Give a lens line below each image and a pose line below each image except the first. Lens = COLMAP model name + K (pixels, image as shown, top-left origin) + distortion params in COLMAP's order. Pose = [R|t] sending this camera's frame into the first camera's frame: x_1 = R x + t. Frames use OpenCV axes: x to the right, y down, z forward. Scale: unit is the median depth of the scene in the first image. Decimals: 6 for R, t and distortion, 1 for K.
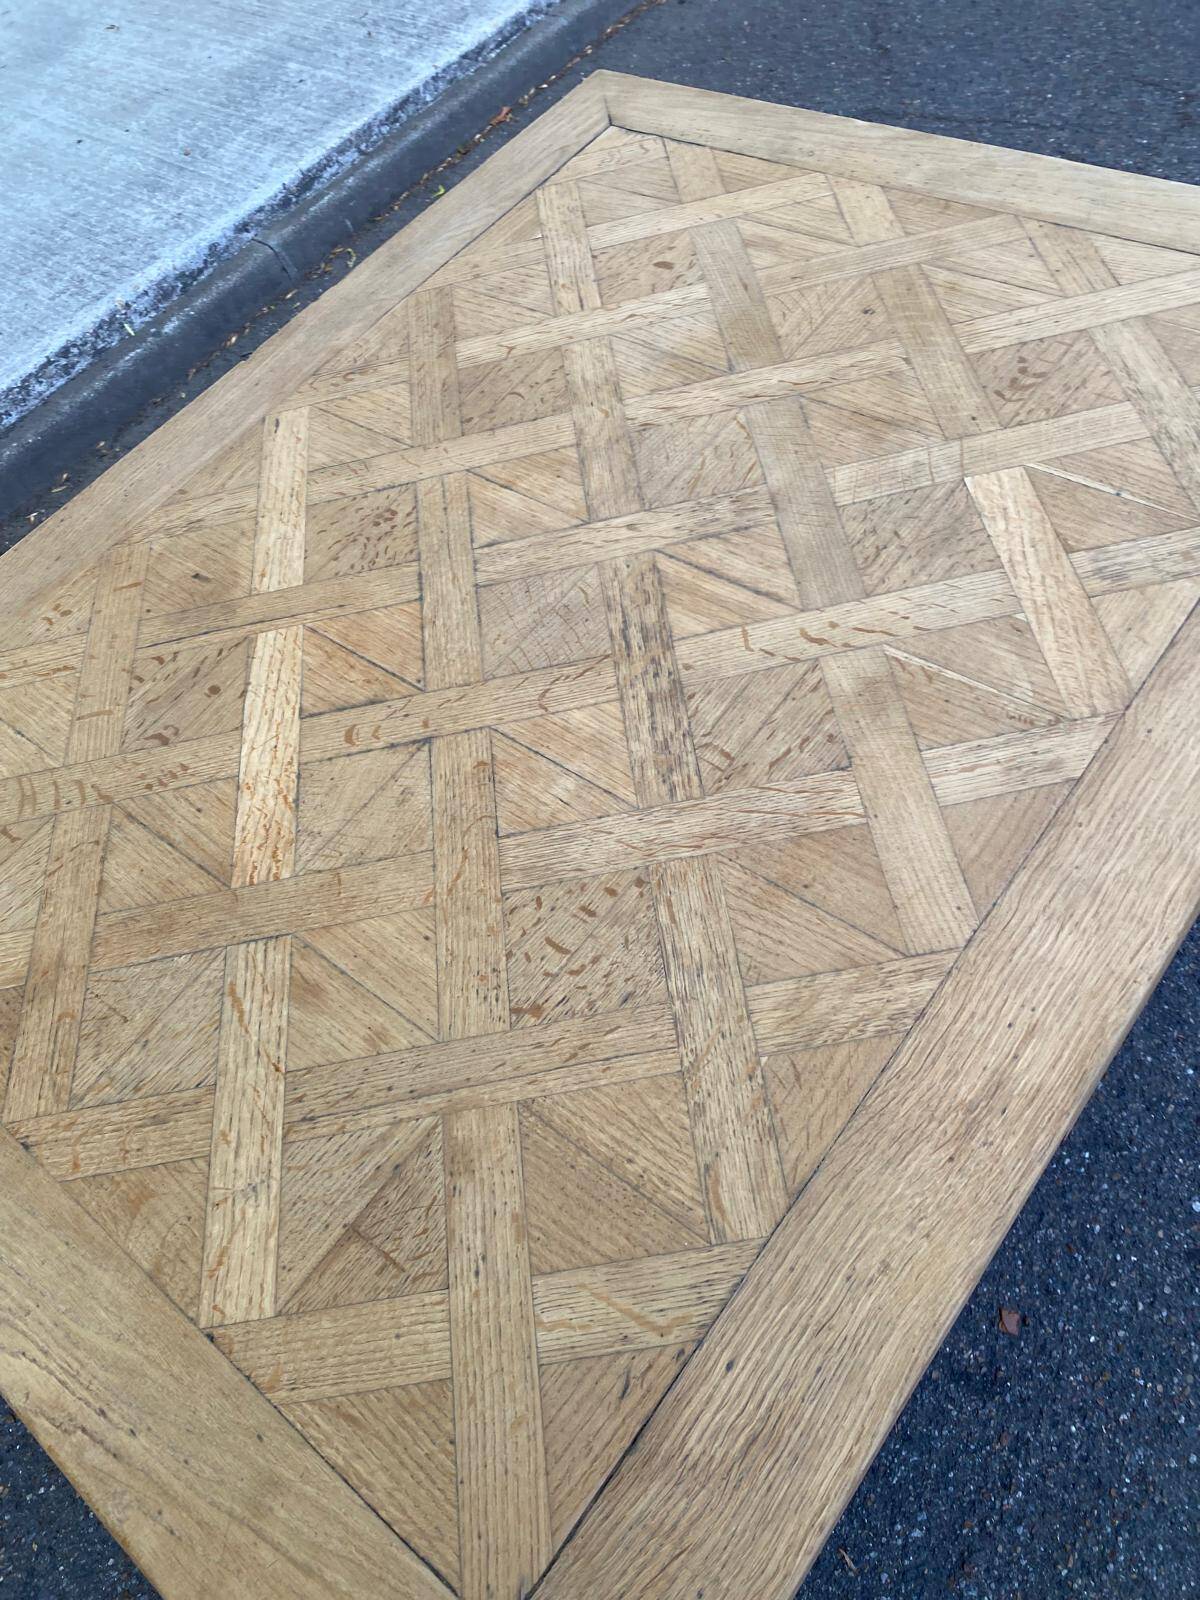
lens RADIAL K [[1220.2, 0, 577.0], [0, 1220.2, 793.3], [0, 0, 1]] dist [0.013647, -0.012537]
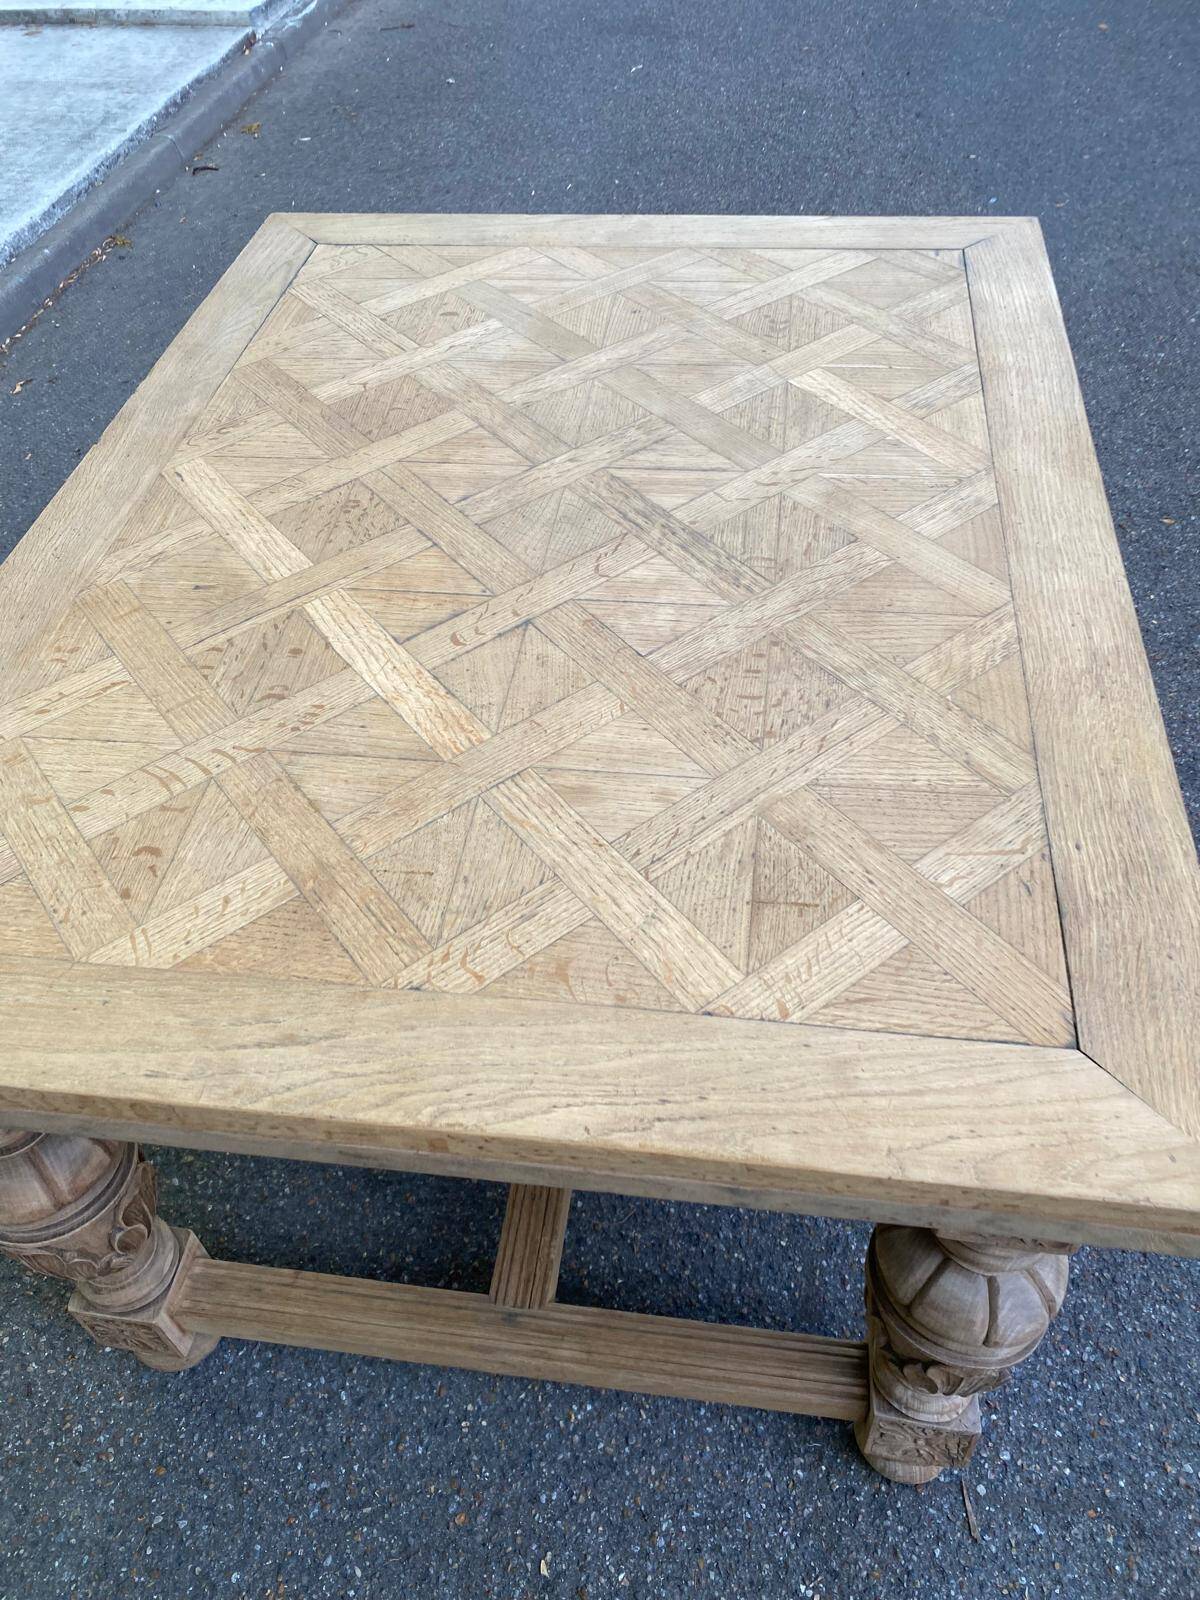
lens RADIAL K [[1236.7, 0, 566.7], [0, 1236.7, 796.0], [0, 0, 1]] dist [0.007257, -0.007932]
pose [[0.858503, -0.263334, 0.440031, -0.619601], [0.349133, 0.928642, -0.125421, 0.256873], [-0.375604, 0.261304, 0.889180, -0.009319]]
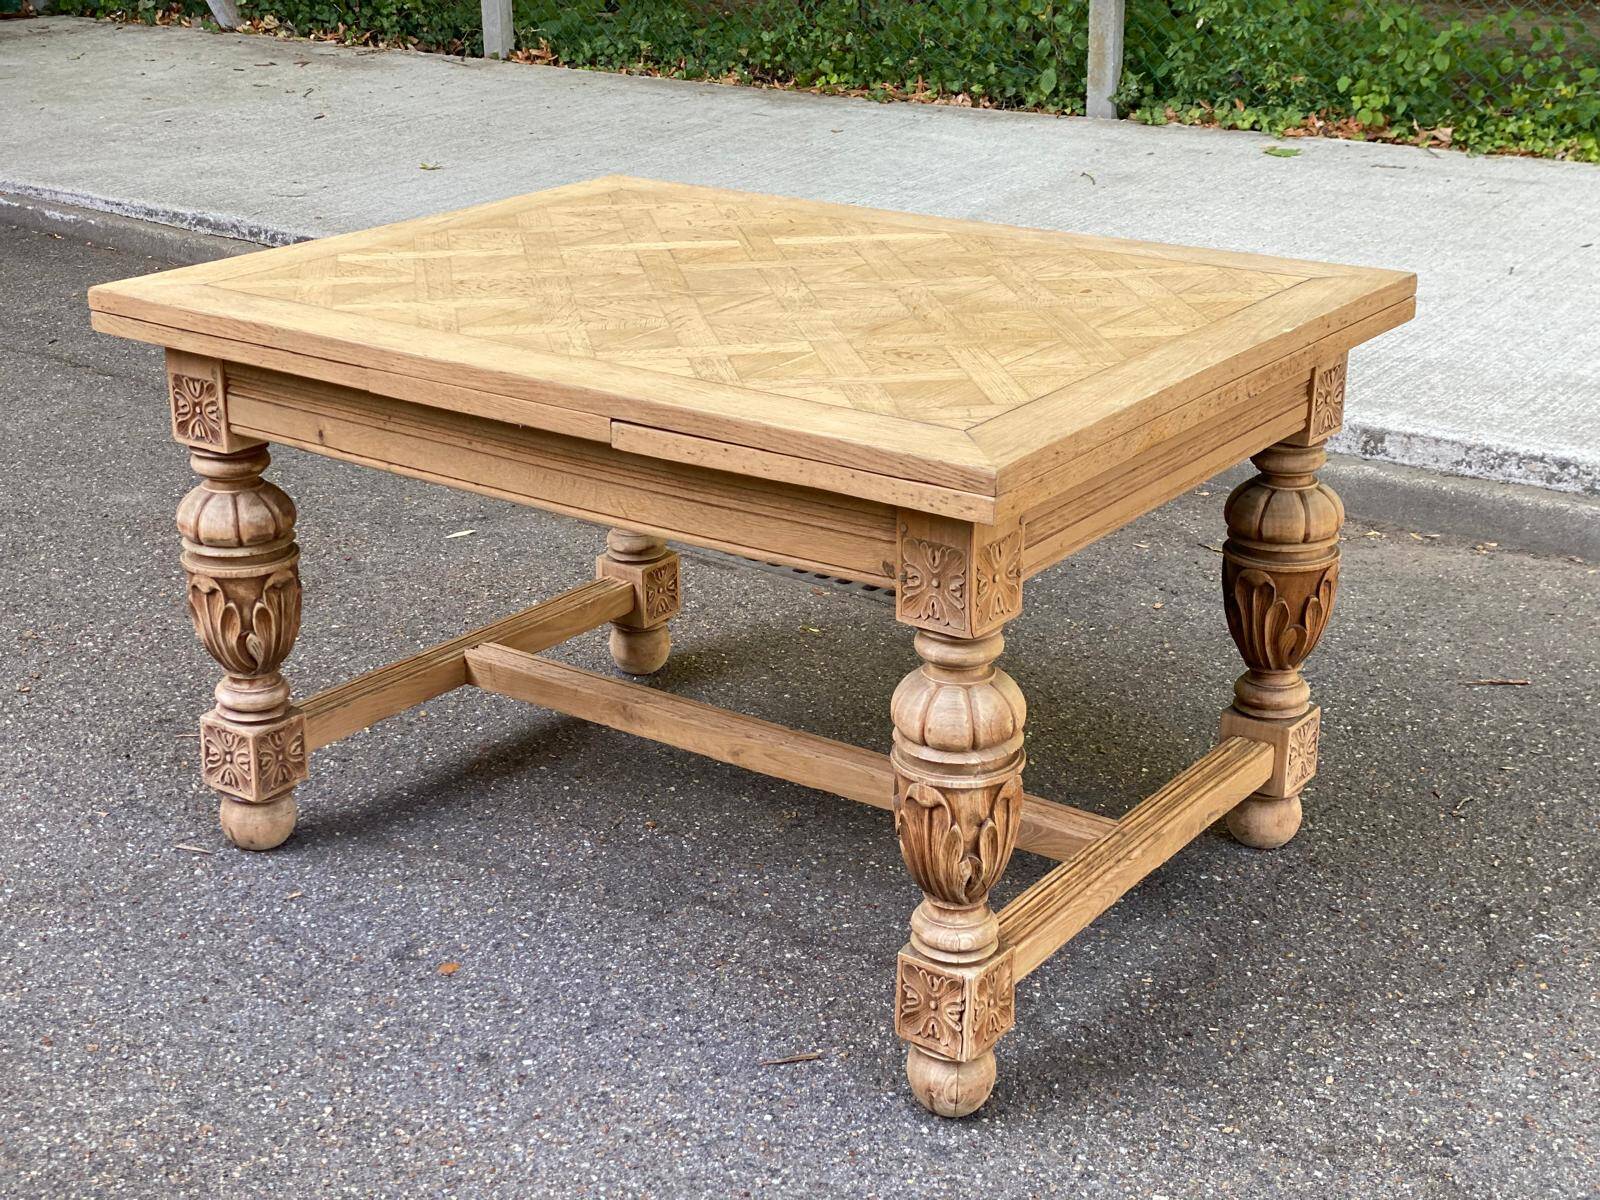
lens RADIAL K [[2372.8, 0, 794.2], [0, 2372.8, 565.3], [0, 0, 1]] dist [0.132978, -0.145758]
pose [[0.055521, 0.506263, -0.860590, 2.937028], [-0.817818, 0.517523, 0.251684, -0.829401], [0.572793, 0.689832, 0.442764, -0.095645]]
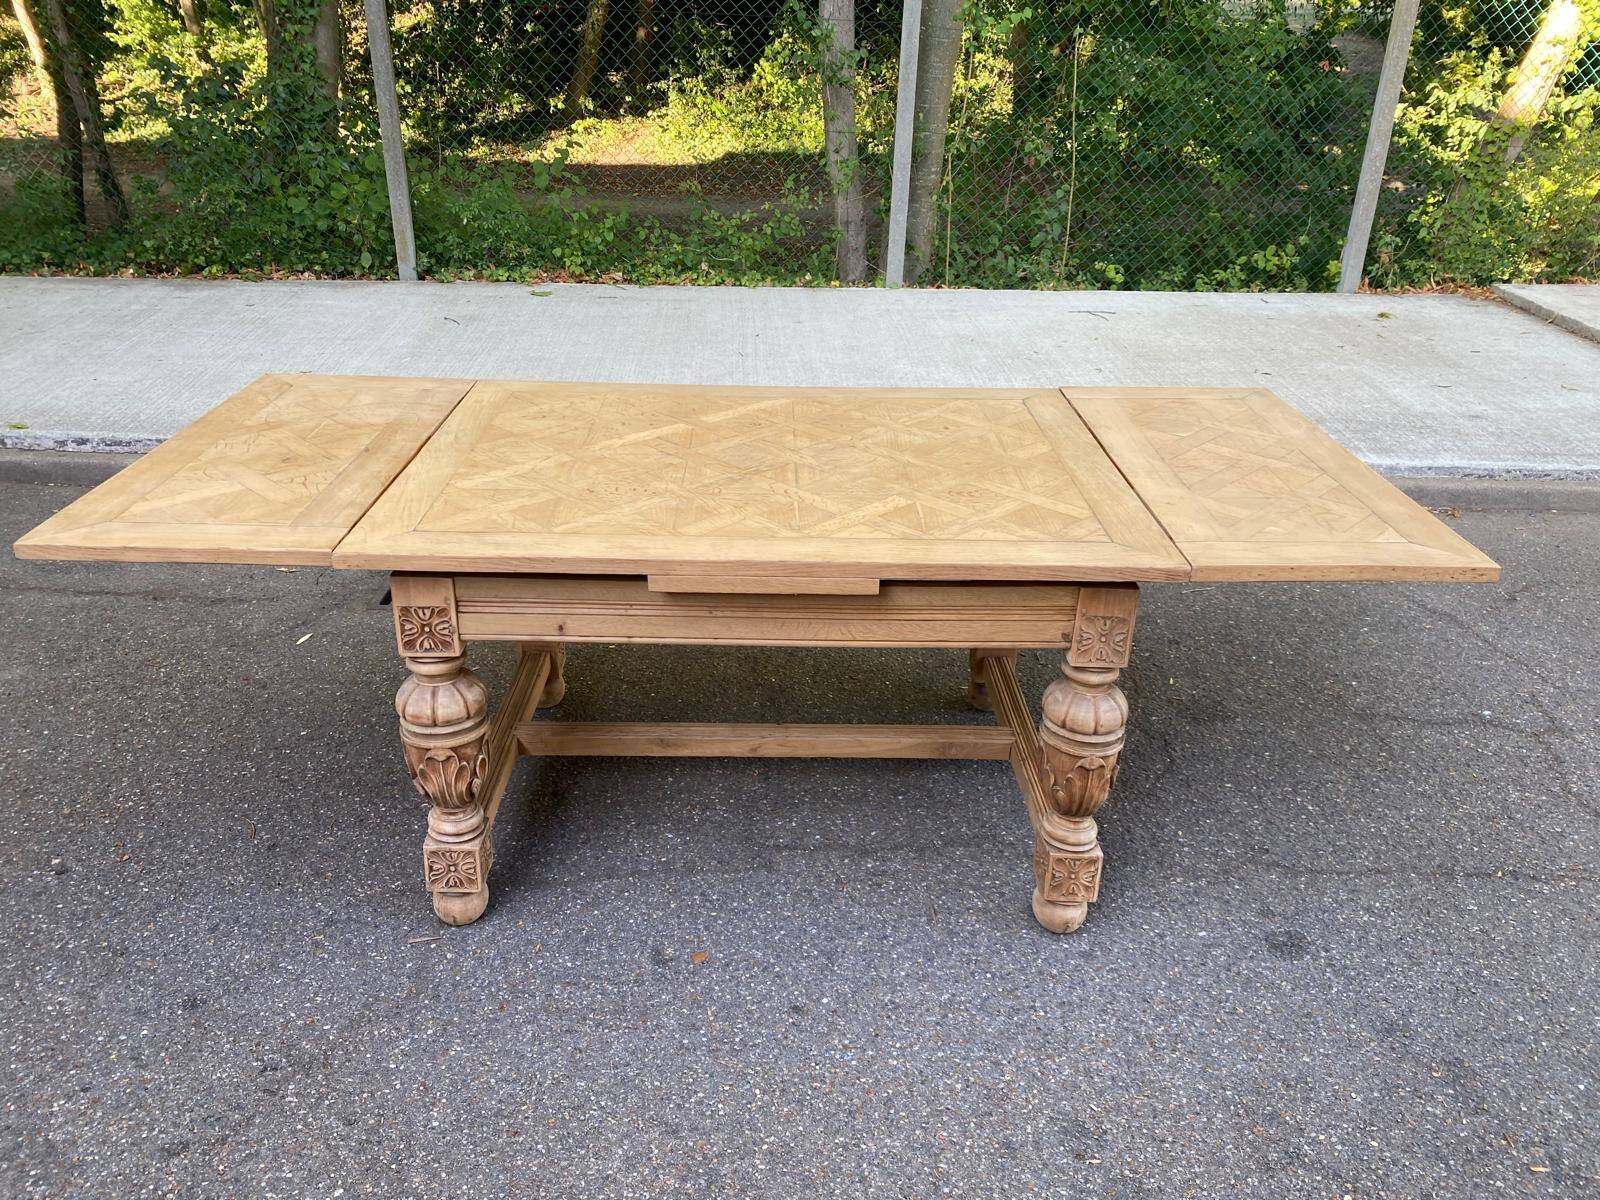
lens RADIAL K [[1218.9, 0, 787.9], [0, 1218.9, 586.1], [0, 0, 1]] dist [0.017309, -0.016901]
pose [[0.620466, 0.499766, -0.604365, 1.655862], [-0.709170, 0.686567, -0.160322, 0.366271], [0.334814, 0.528072, 0.780410, -0.754537]]
